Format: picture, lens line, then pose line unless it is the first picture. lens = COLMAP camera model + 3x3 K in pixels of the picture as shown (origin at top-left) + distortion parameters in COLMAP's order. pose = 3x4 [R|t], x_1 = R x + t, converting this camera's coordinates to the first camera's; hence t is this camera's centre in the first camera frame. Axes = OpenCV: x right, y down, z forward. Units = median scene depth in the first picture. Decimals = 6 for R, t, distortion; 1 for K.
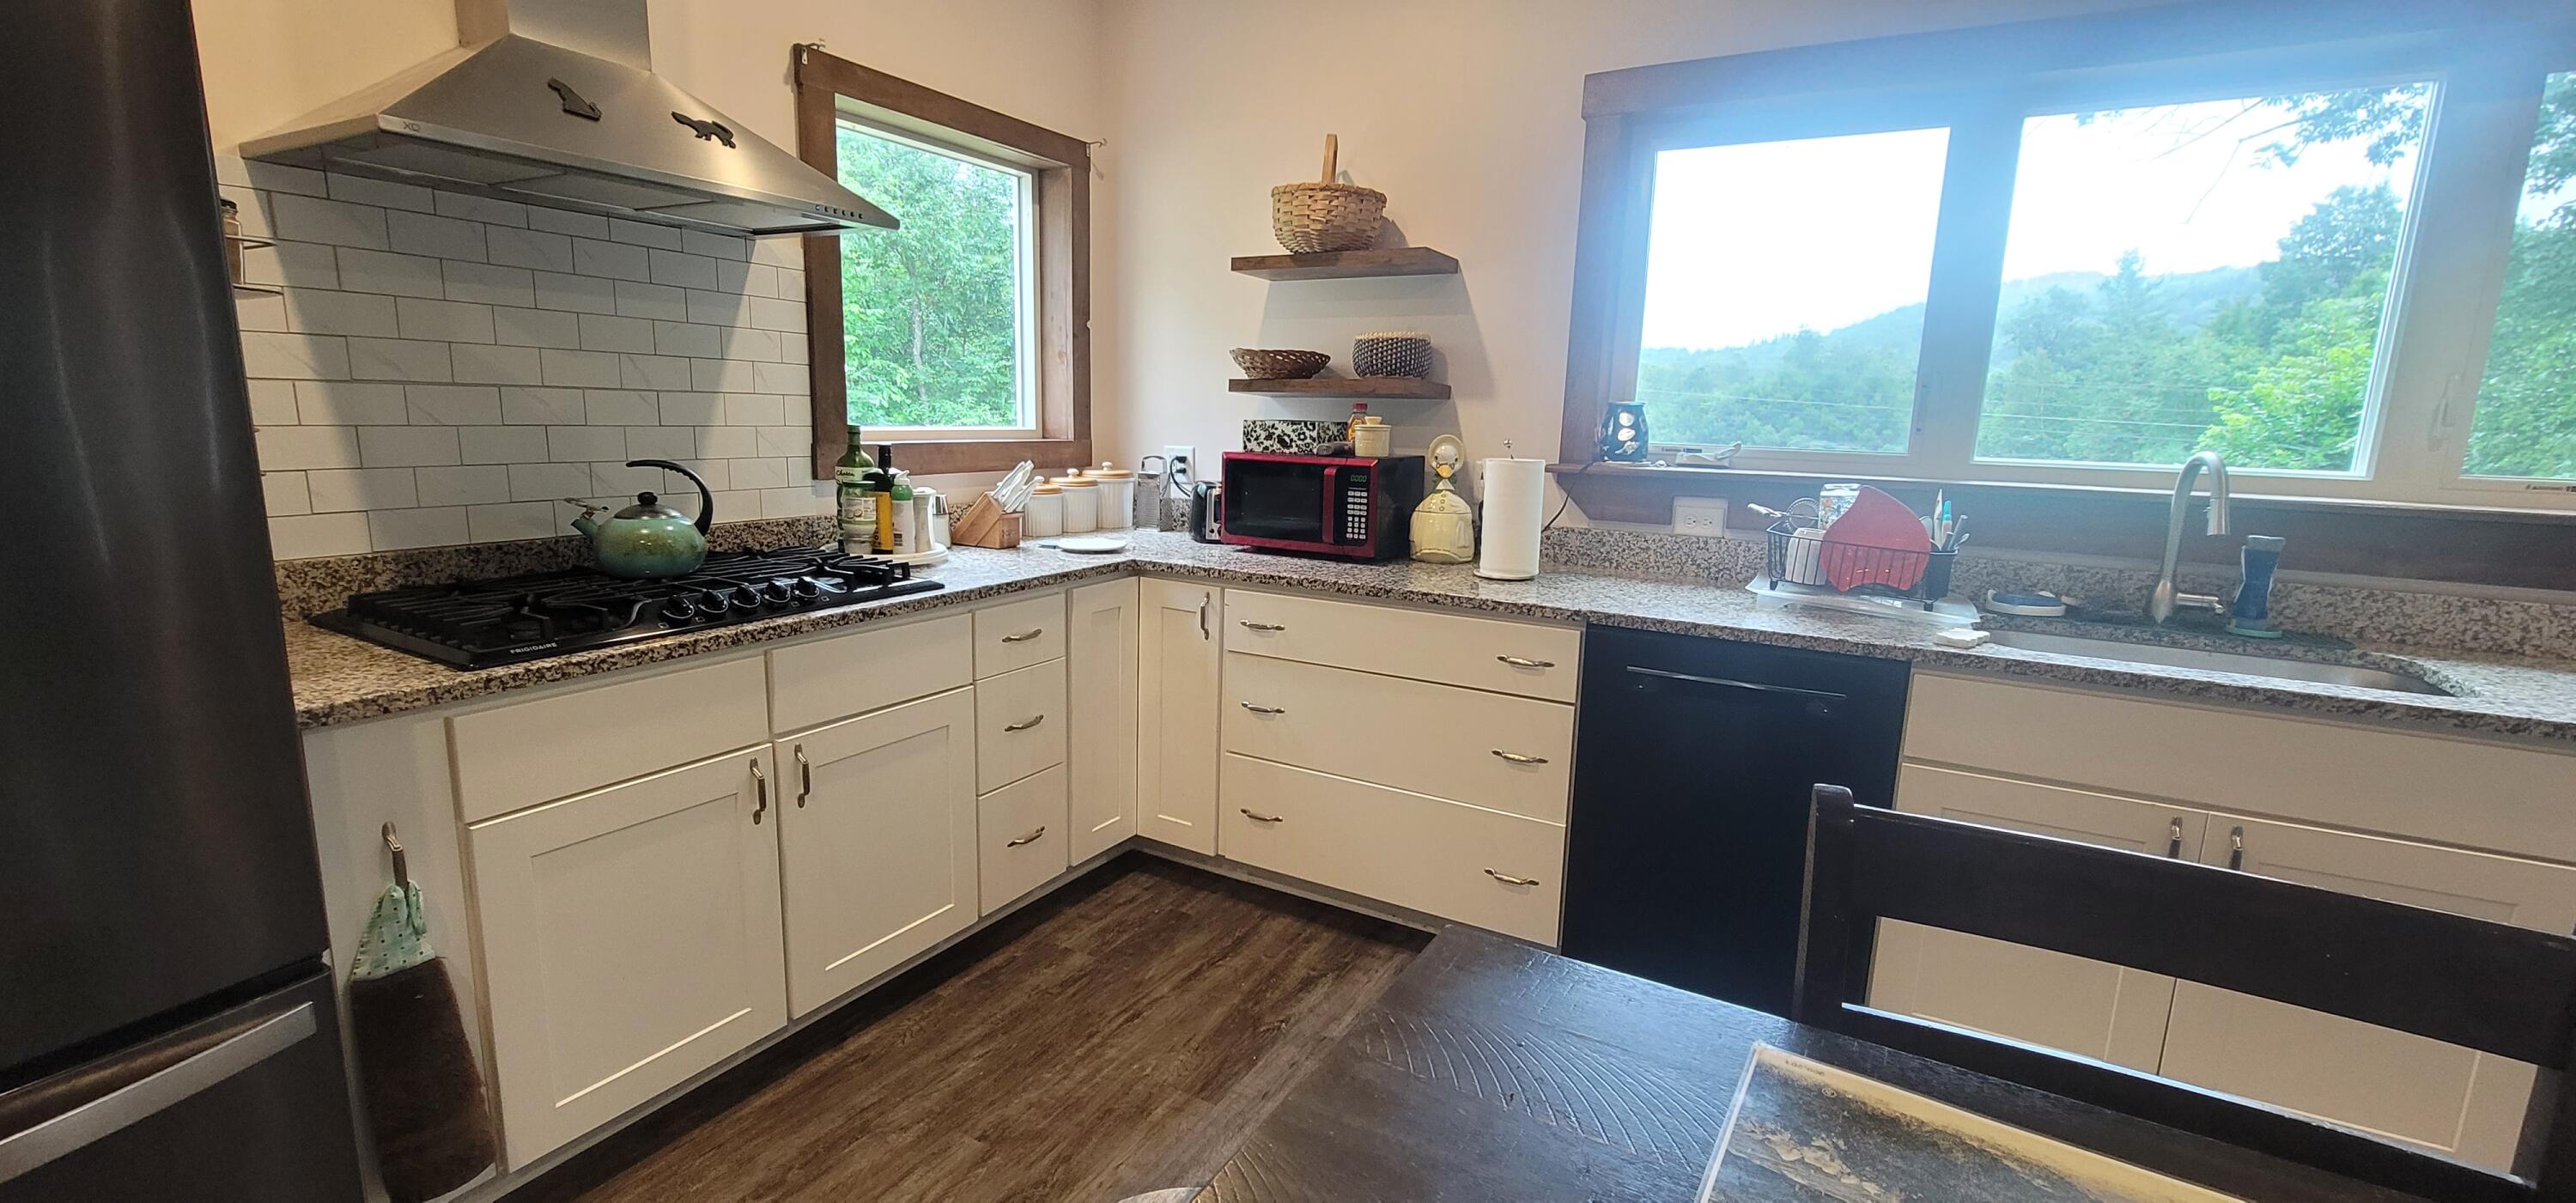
lens RADIAL K [[1049.6, 0, 1283.9], [0, 1049.6, 602.9], [0, 0, 1]] dist [-0.010631, 0.004490]
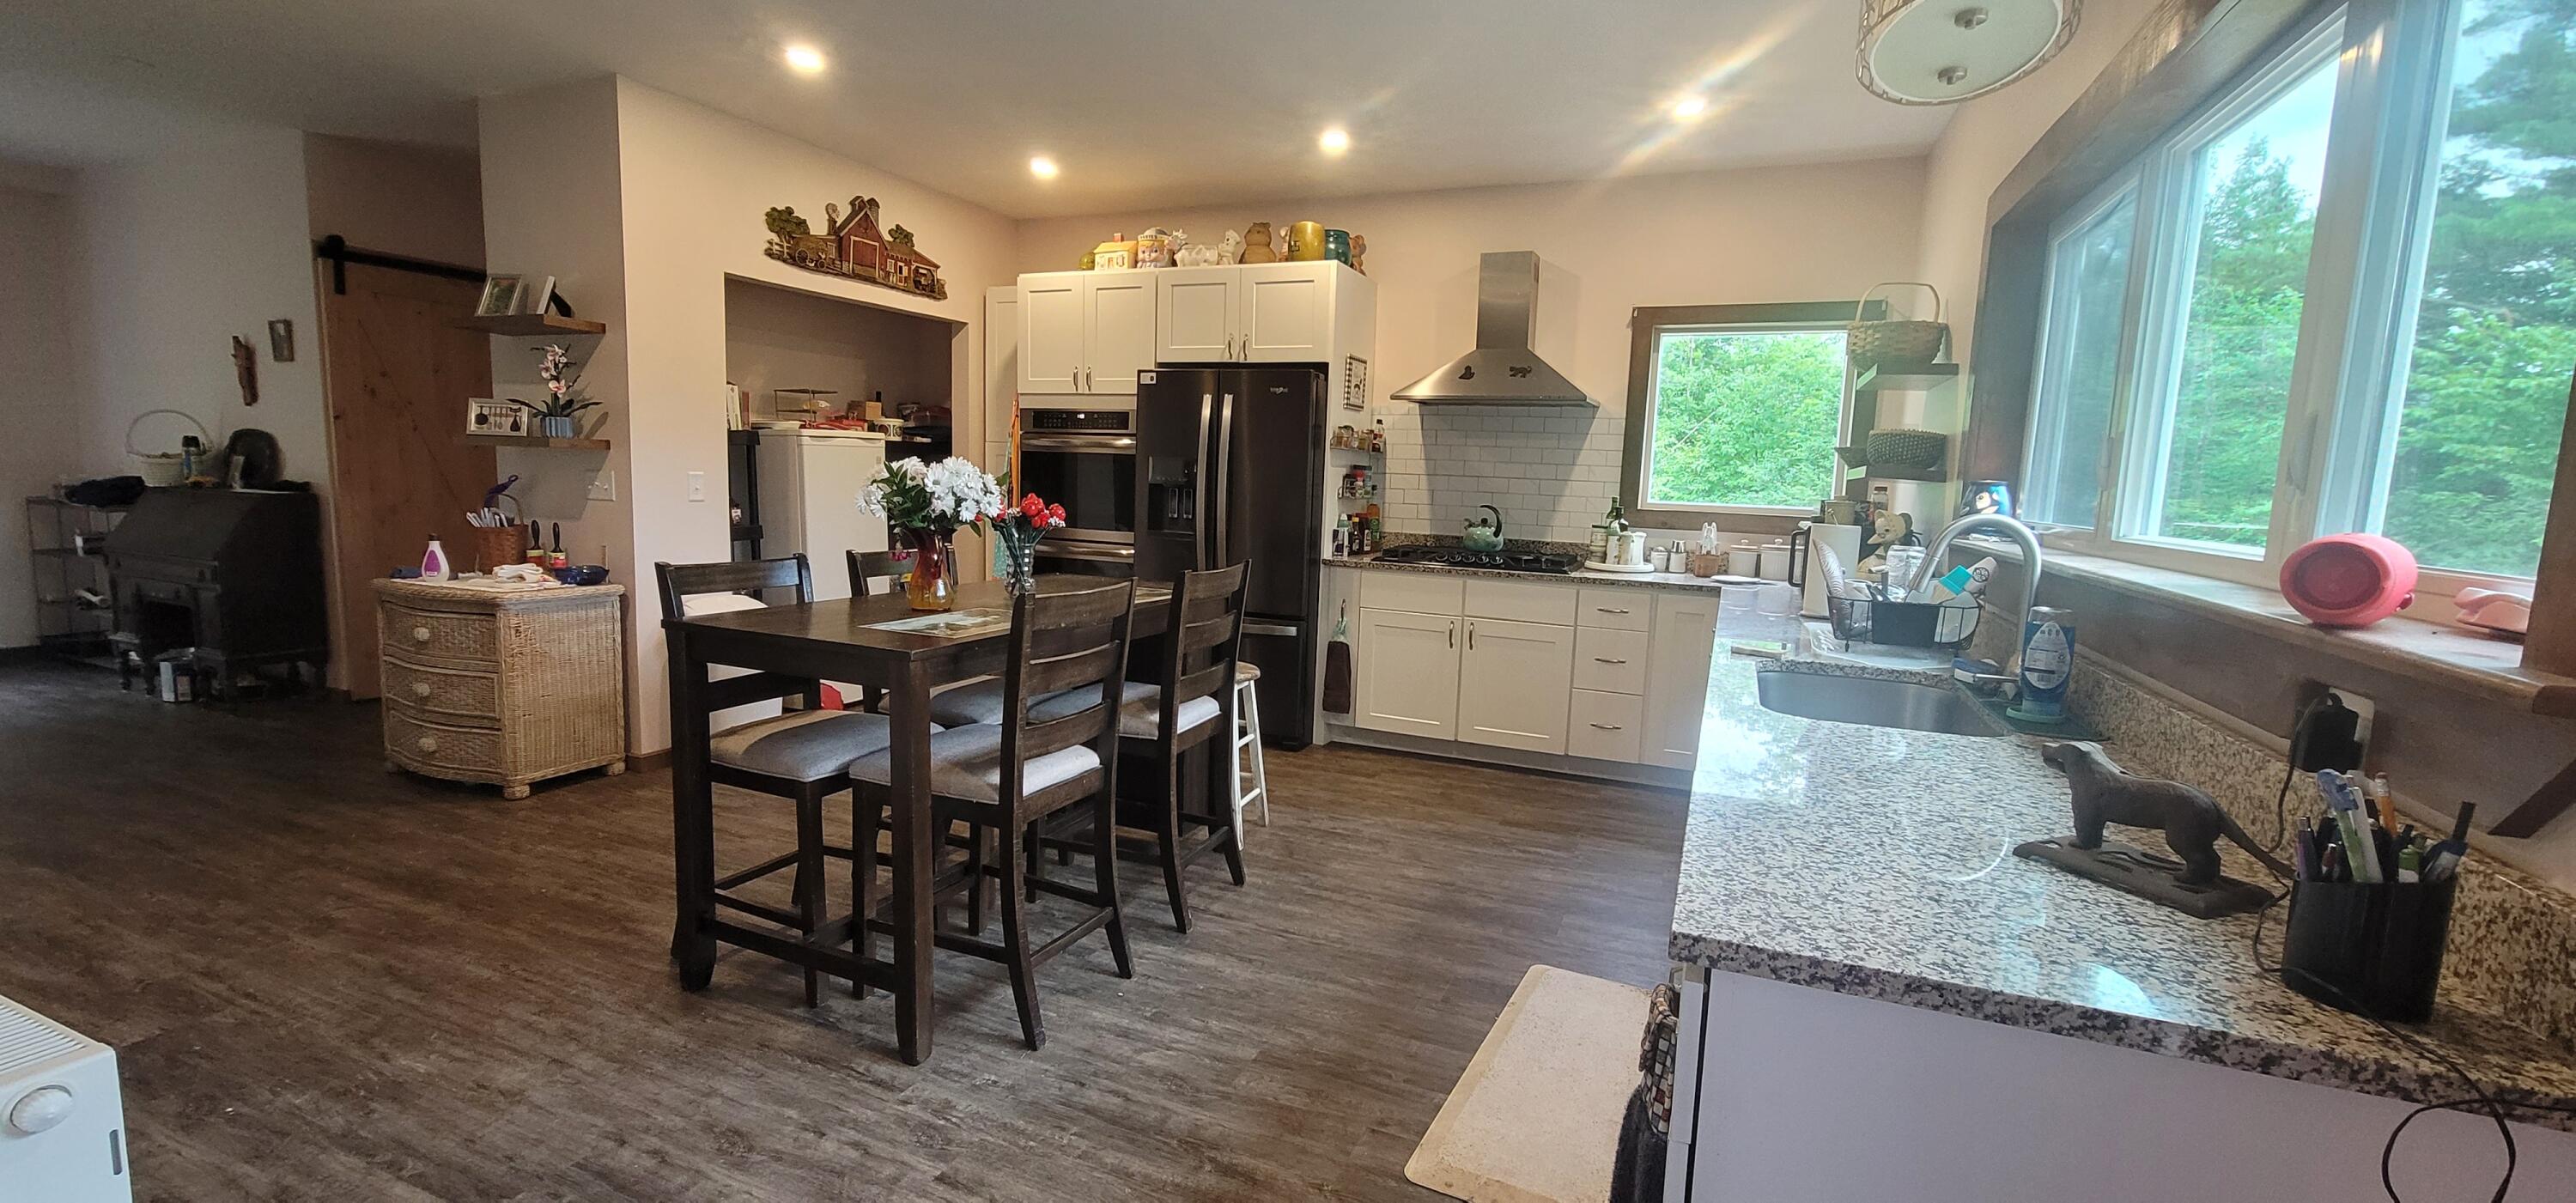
lens RADIAL K [[1049.6, 0, 1285.7], [0, 1049.6, 597.2], [0, 0, 1]] dist [-0.010631, 0.004490]
pose [[0.116920, 0.096422, -0.988450, 1.462486], [-0.212406, 0.974674, 0.069953, 0.002121], [0.970162, 0.201774, 0.134439, 0.202241]]
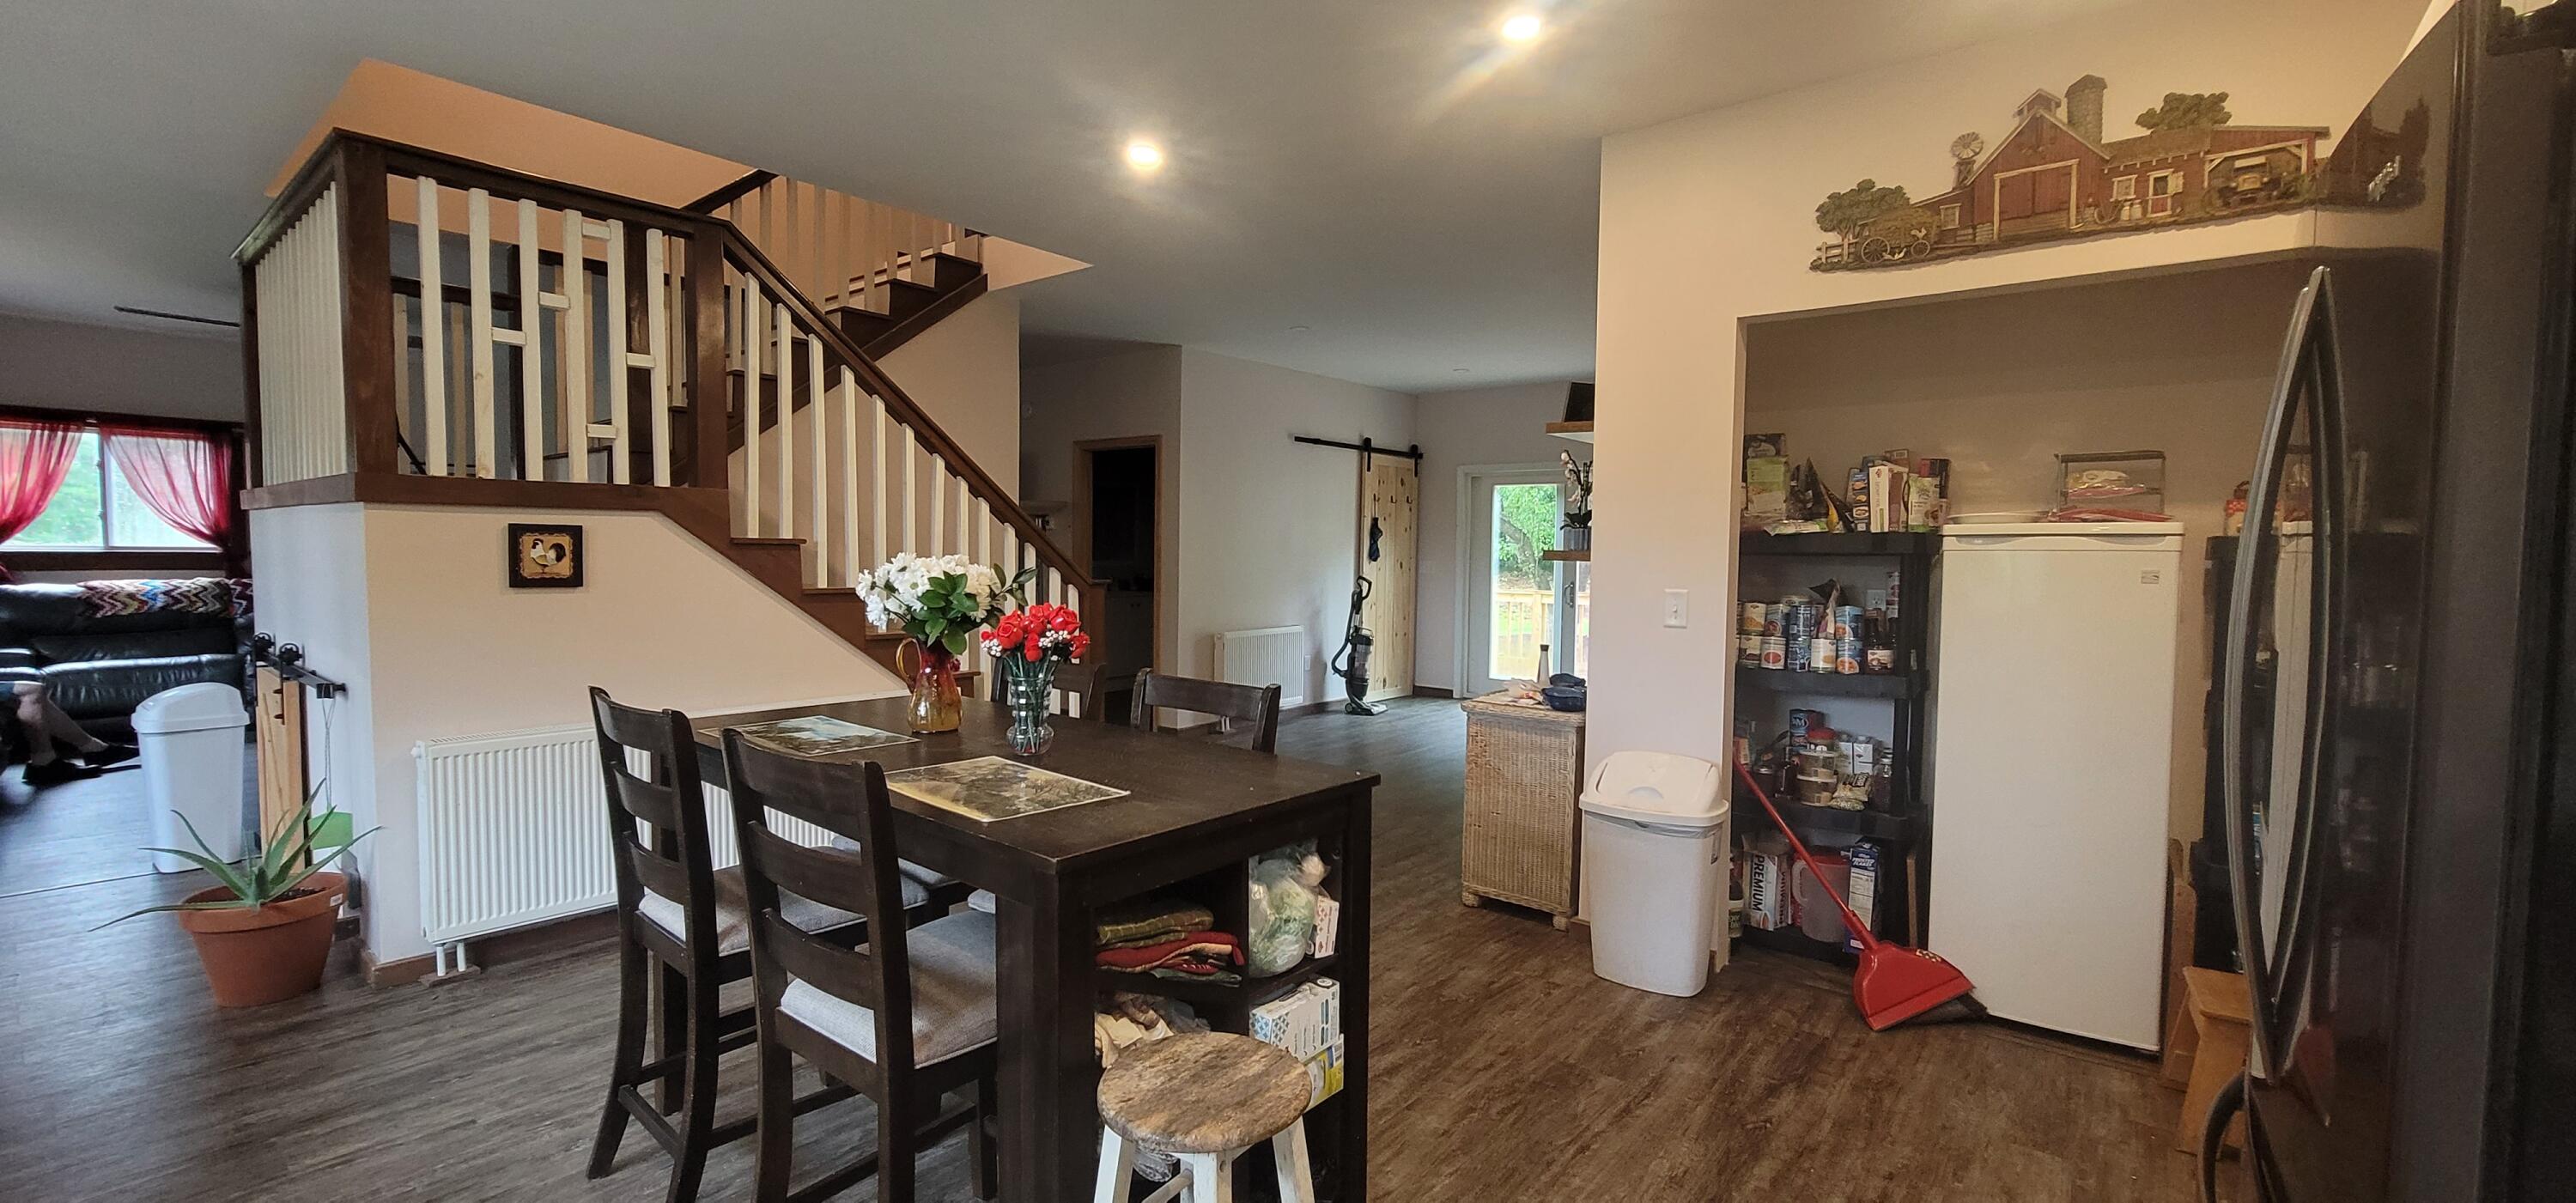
lens RADIAL K [[1049.6, 0, 1280.0], [0, 1049.6, 599.1], [0, 0, 1]] dist [-0.010631, 0.004490]
pose [[-0.985658, -0.048366, 0.161676, -0.150145], [-0.009616, 0.972589, 0.232333, -0.168412], [-0.168481, 0.227446, -0.959105, 0.828355]]
